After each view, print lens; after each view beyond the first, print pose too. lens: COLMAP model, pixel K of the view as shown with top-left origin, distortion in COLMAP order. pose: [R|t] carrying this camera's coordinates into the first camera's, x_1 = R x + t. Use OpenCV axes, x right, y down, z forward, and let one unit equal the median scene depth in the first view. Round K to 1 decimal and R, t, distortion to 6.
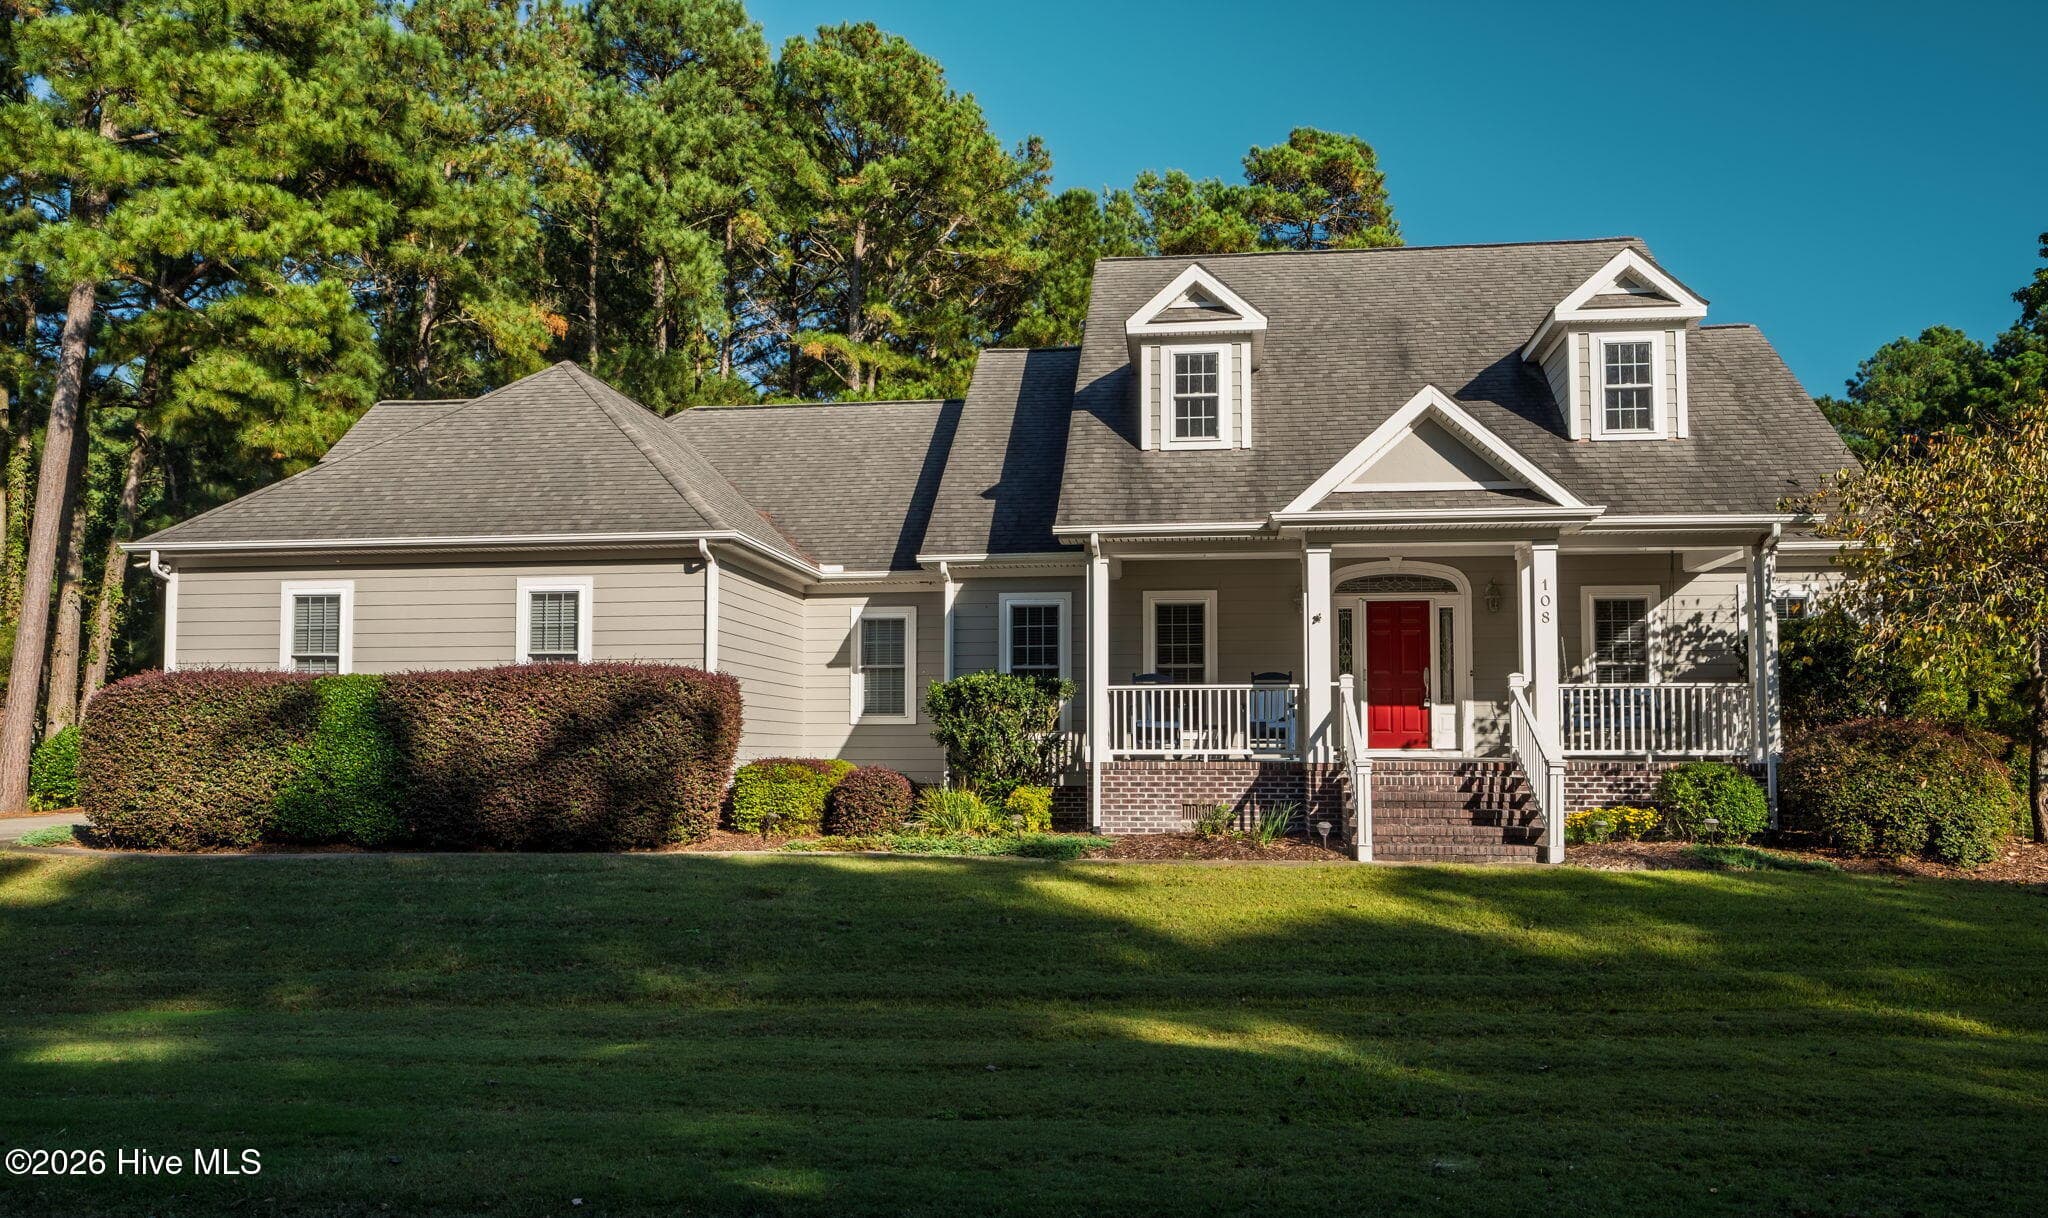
lens RADIAL K [[1453.7, 0, 1016.1], [0, 1453.7, 684.9], [0, 0, 1]] dist [-0.008285, -0.034908]
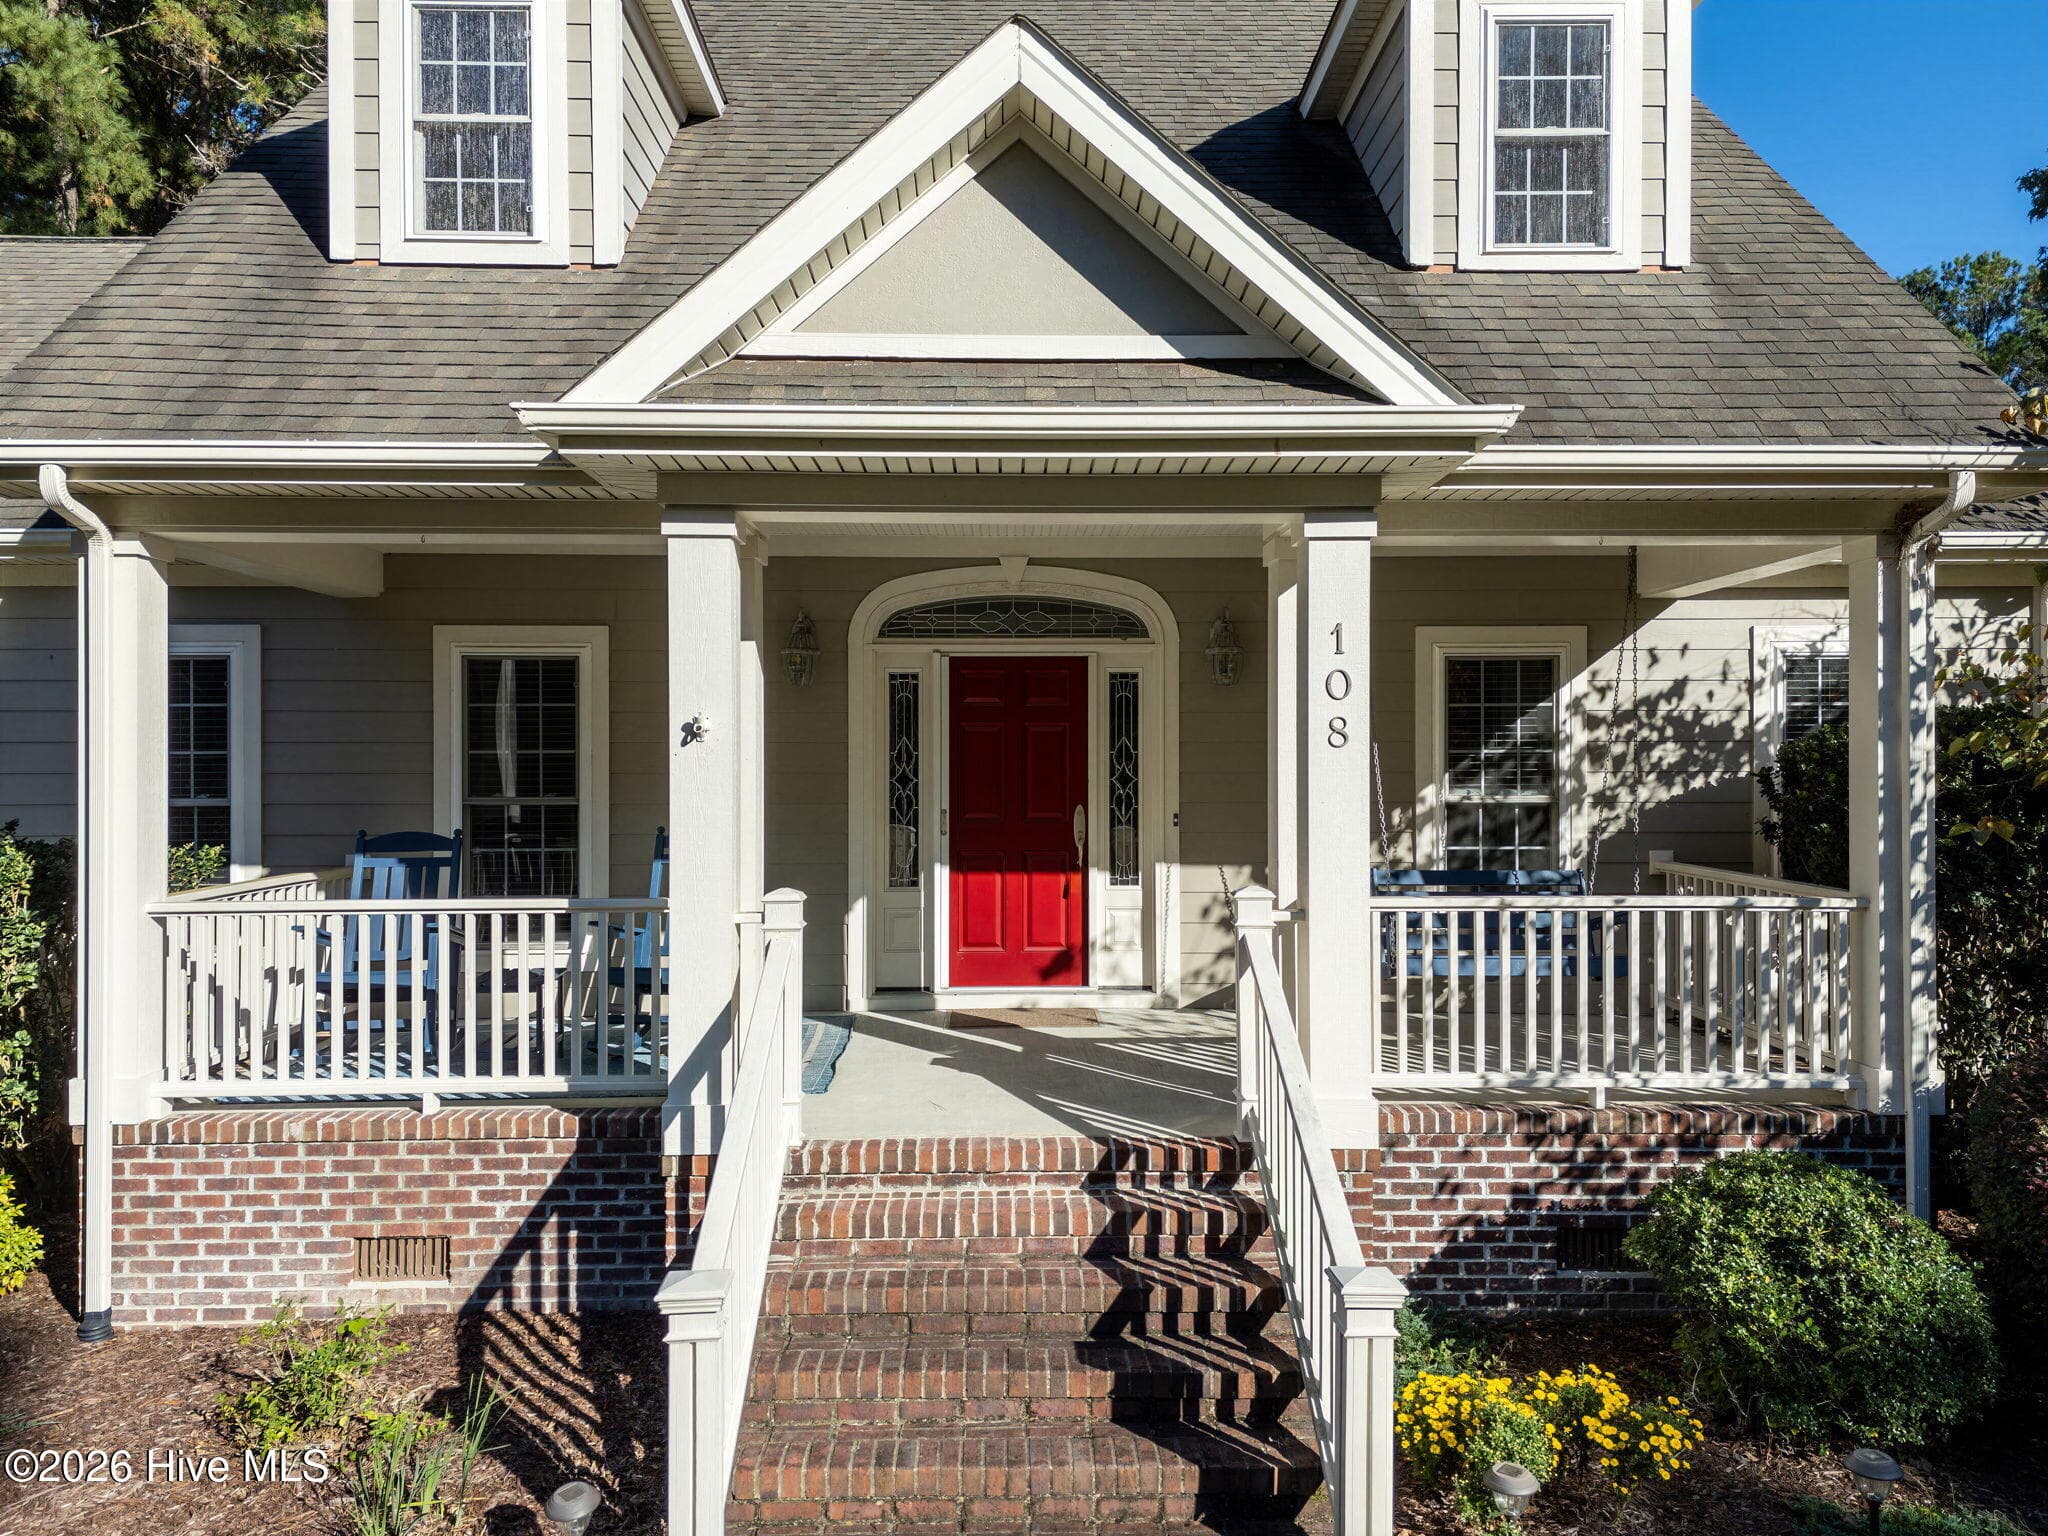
lens RADIAL K [[1501.1, 0, 1024.0], [0, 1501.1, 768.0], [0, 0, 1]] dist [0.081368, -0.072767]
pose [[0.989548, -0.002543, 0.144181, 0.208847], [-0.004549, 0.998796, 0.048836, -0.048618], [-0.144131, -0.048982, 0.988346, 0.572893]]
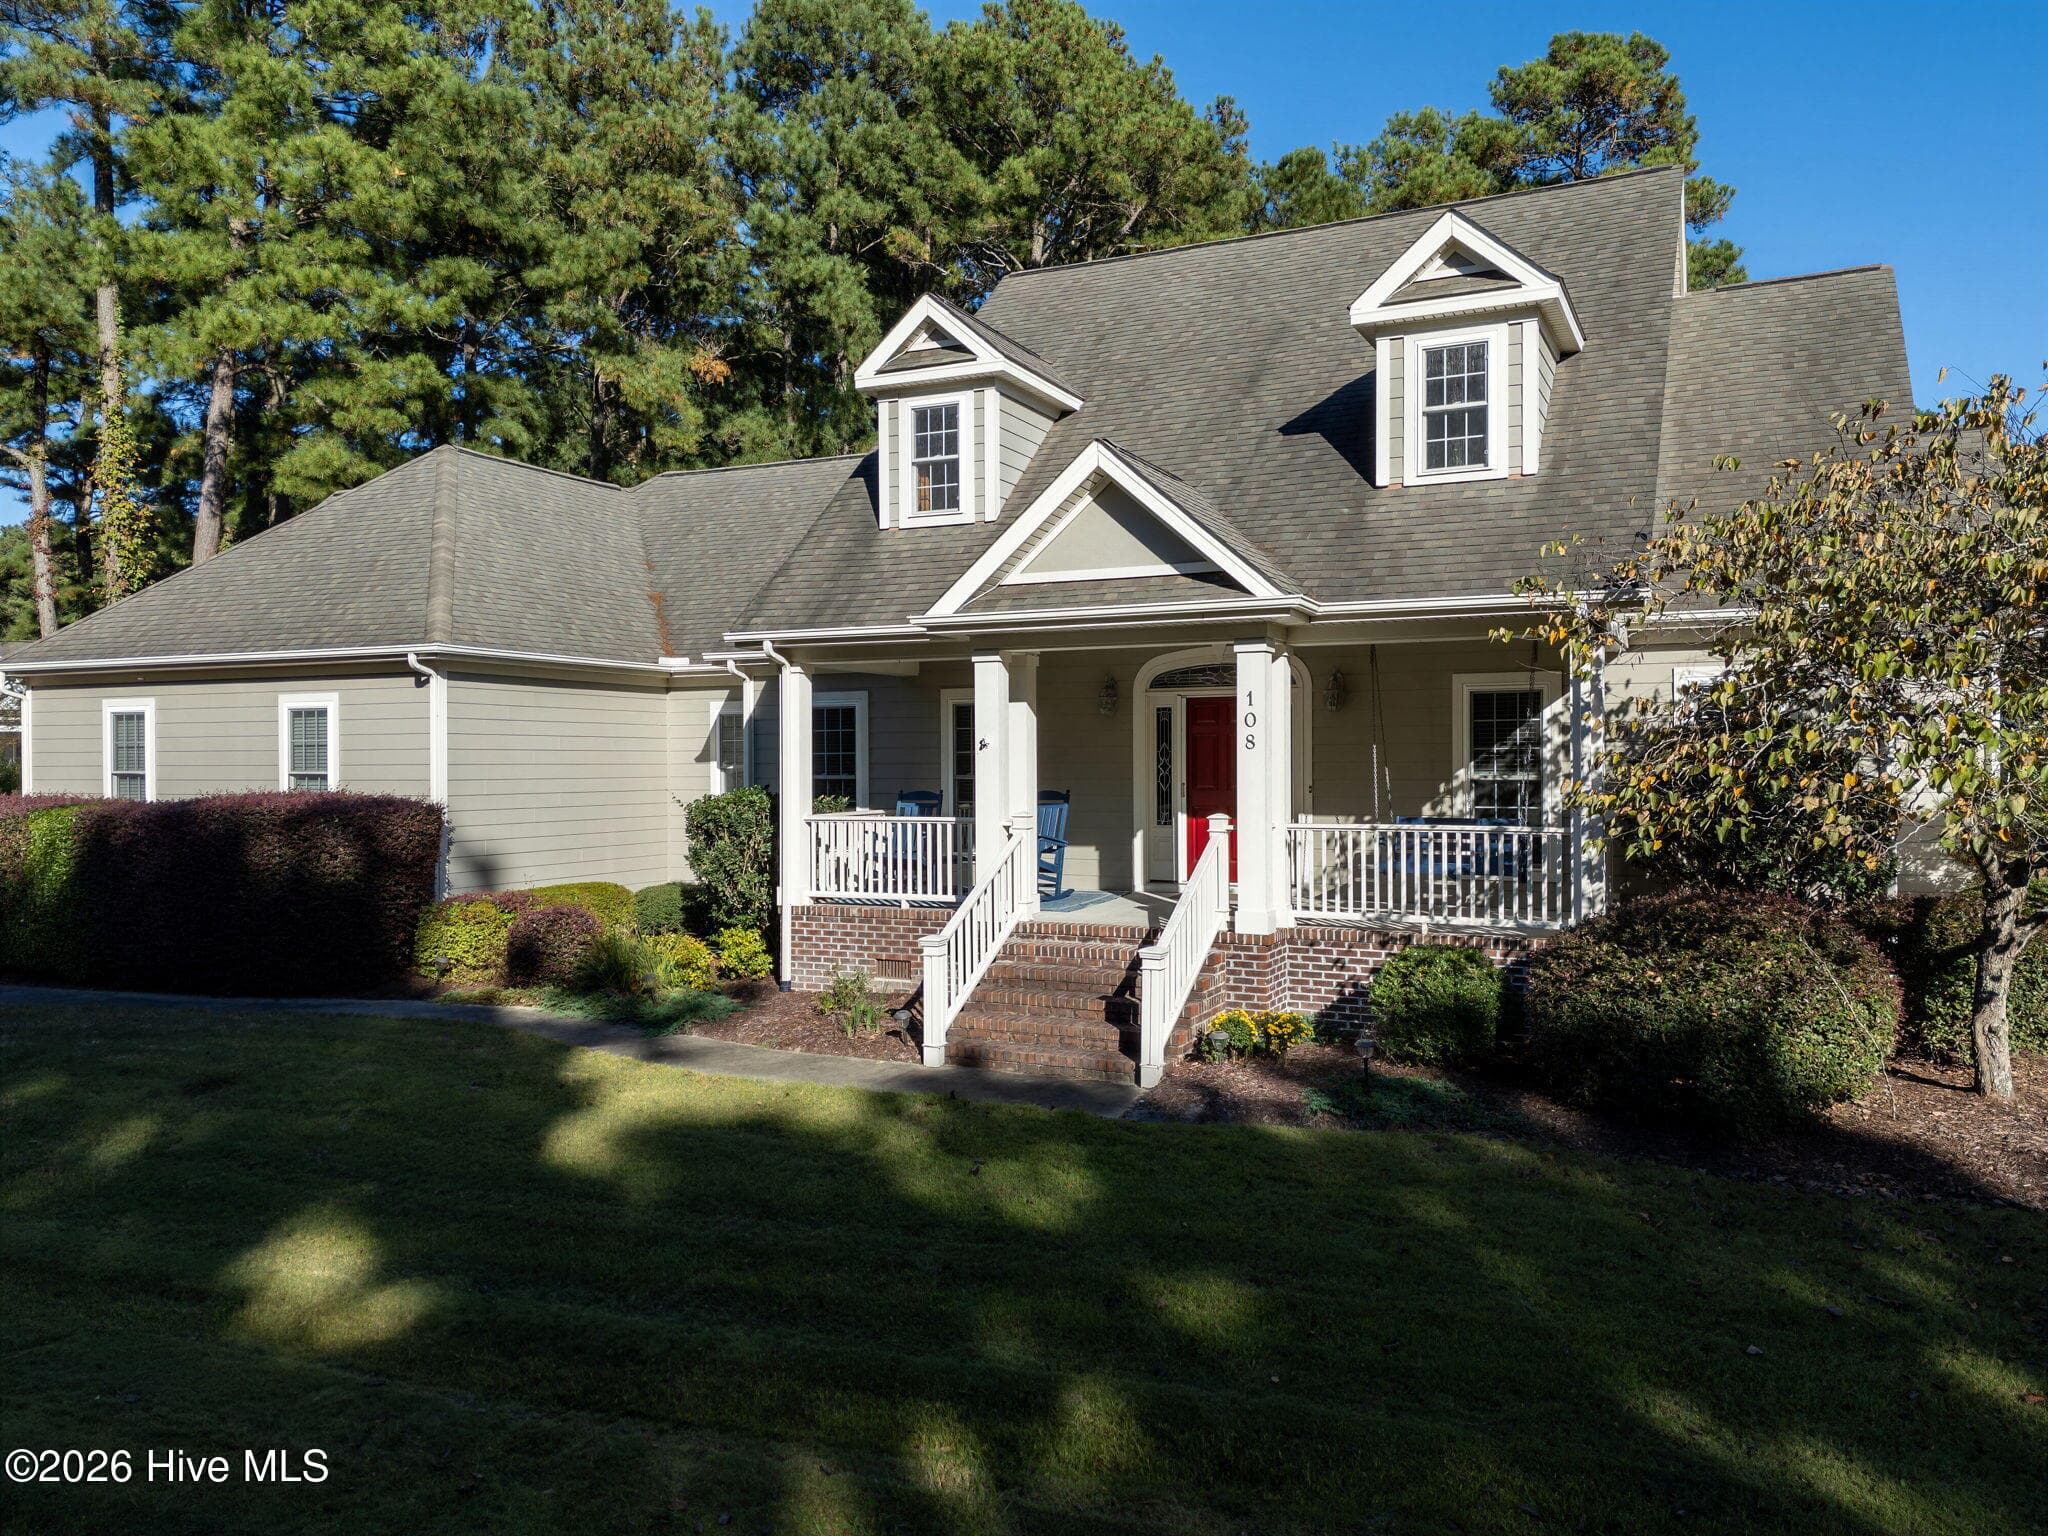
lens RADIAL K [[1501.3, 0, 1020.6], [0, 1501.3, 766.4], [0, 0, 1]] dist [0.113204, -0.172304]
pose [[0.949749, -0.003925, -0.312988, 0.436683], [0.020099, 0.998623, 0.048466, -0.065134], [0.312367, -0.052322, 0.948519, 0.193463]]
